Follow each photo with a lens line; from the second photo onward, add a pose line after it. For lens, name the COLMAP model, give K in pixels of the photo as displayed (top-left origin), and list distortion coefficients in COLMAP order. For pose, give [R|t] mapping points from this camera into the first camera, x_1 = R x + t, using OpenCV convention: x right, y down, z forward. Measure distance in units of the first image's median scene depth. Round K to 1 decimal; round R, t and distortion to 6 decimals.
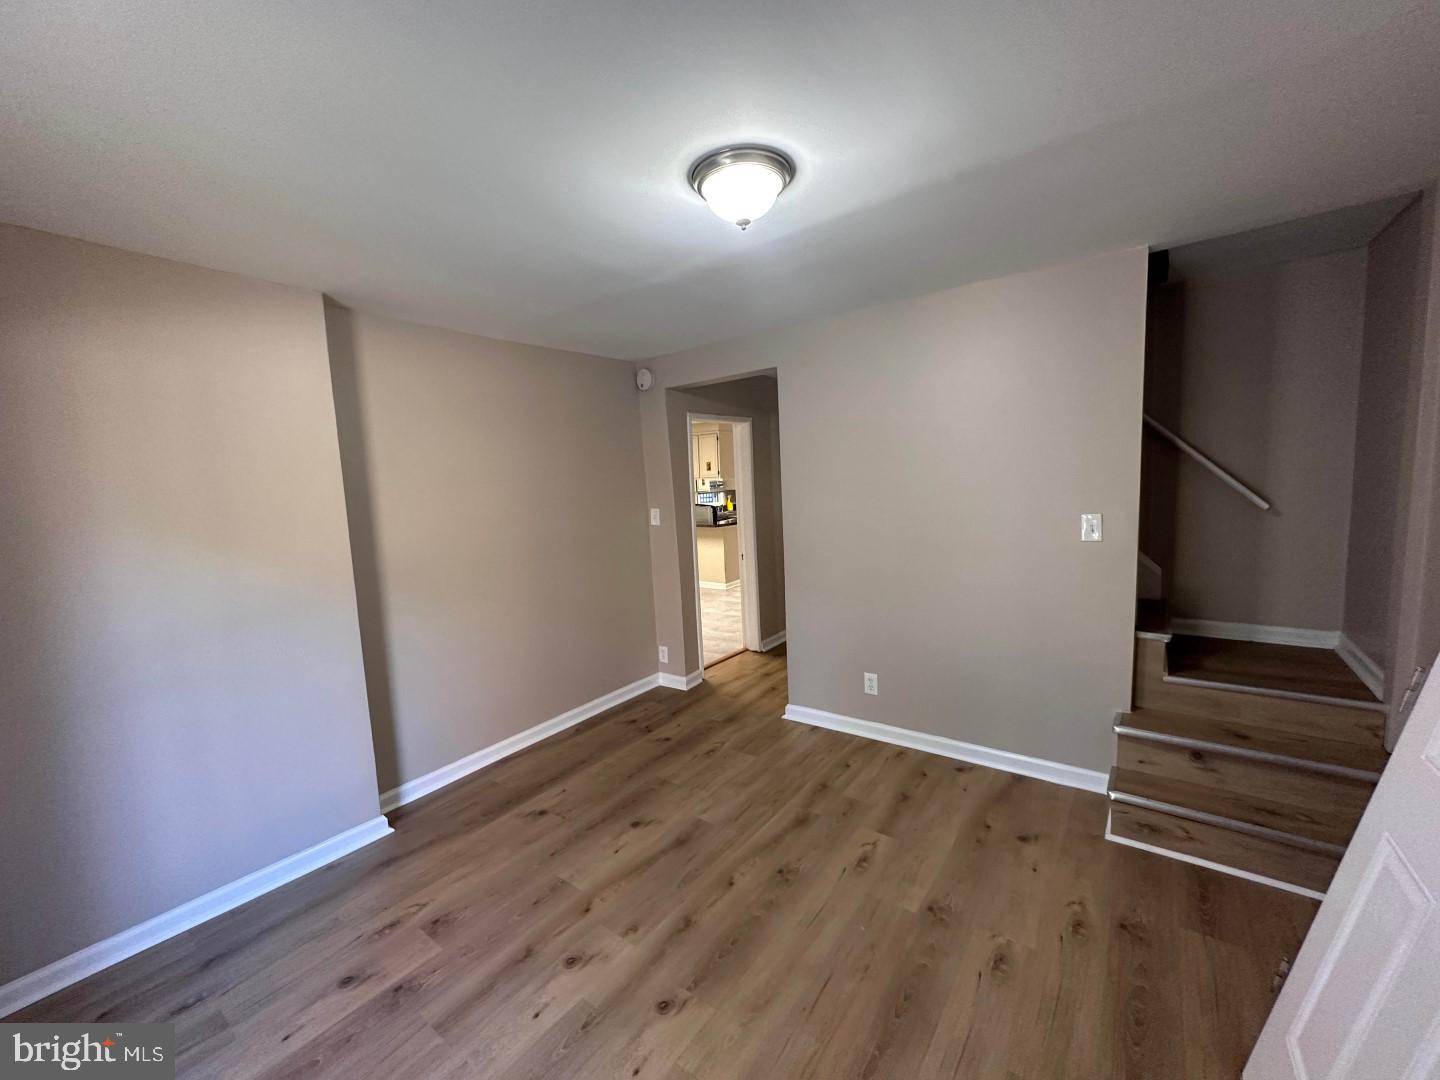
lens RADIAL K [[577.0, 0, 714.1], [0, 577.0, 540.3], [0, 0, 1]] dist [-0.005675, 0.000790]
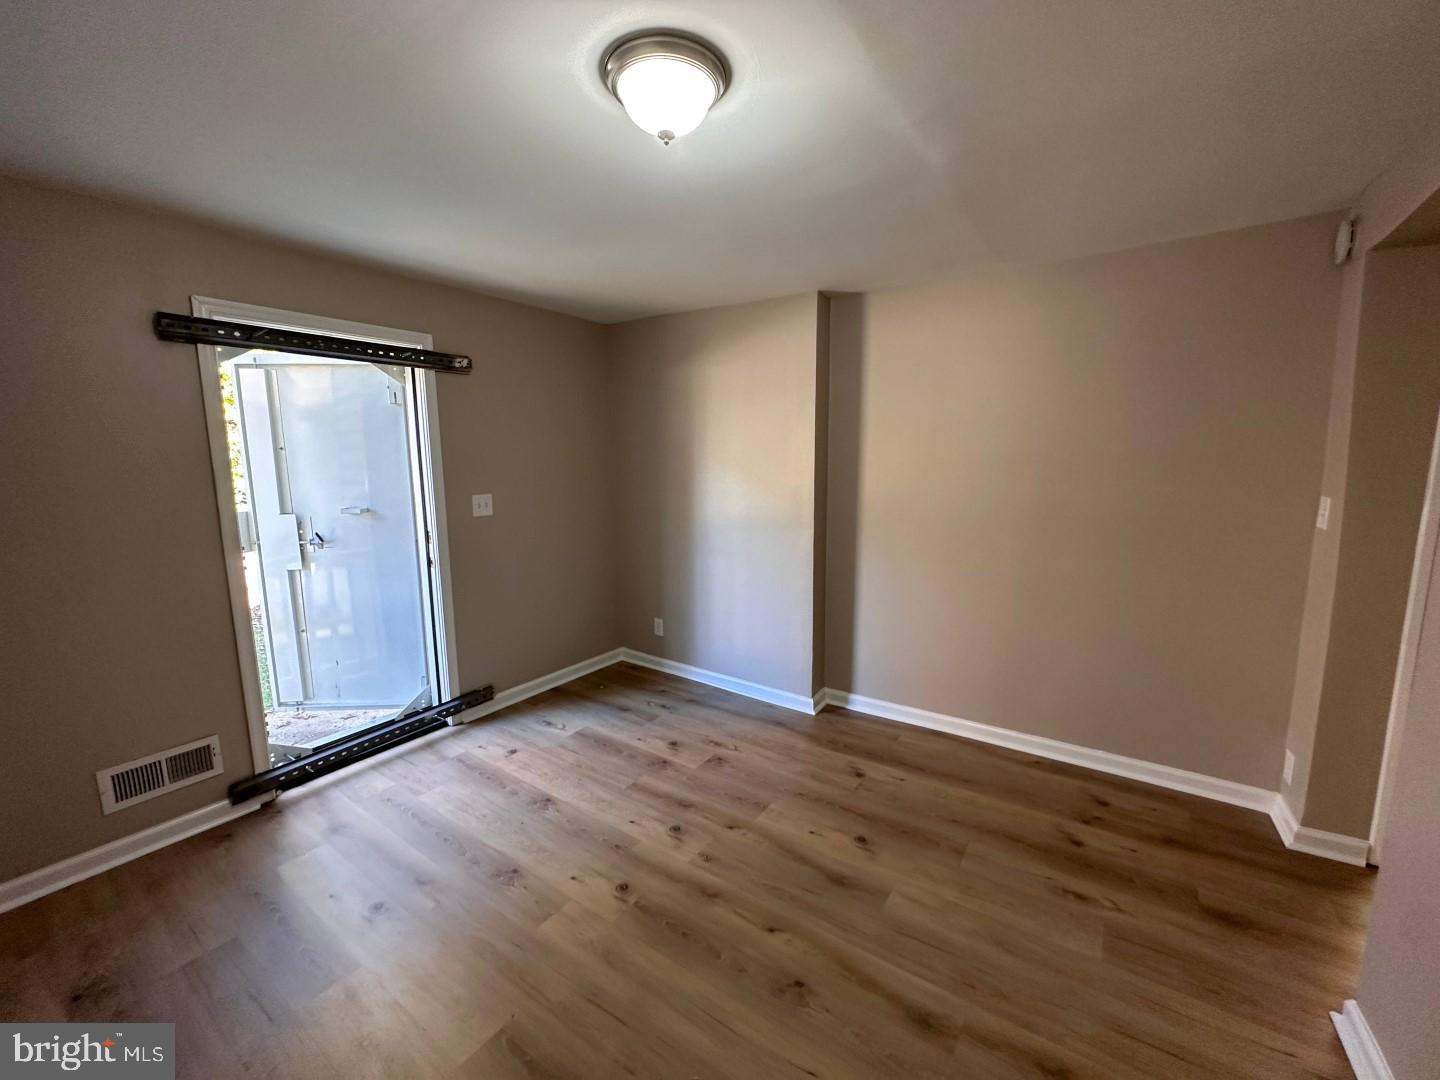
lens RADIAL K [[577.0, 0, 720.6], [0, 577.0, 537.1], [0, 0, 1]] dist [-0.005675, 0.000790]
pose [[0.038243, 0.185286, -0.981940, 0.637810], [-0.102135, 0.978238, 0.180610, -0.093261], [0.994035, 0.093383, 0.056335, 0.705952]]
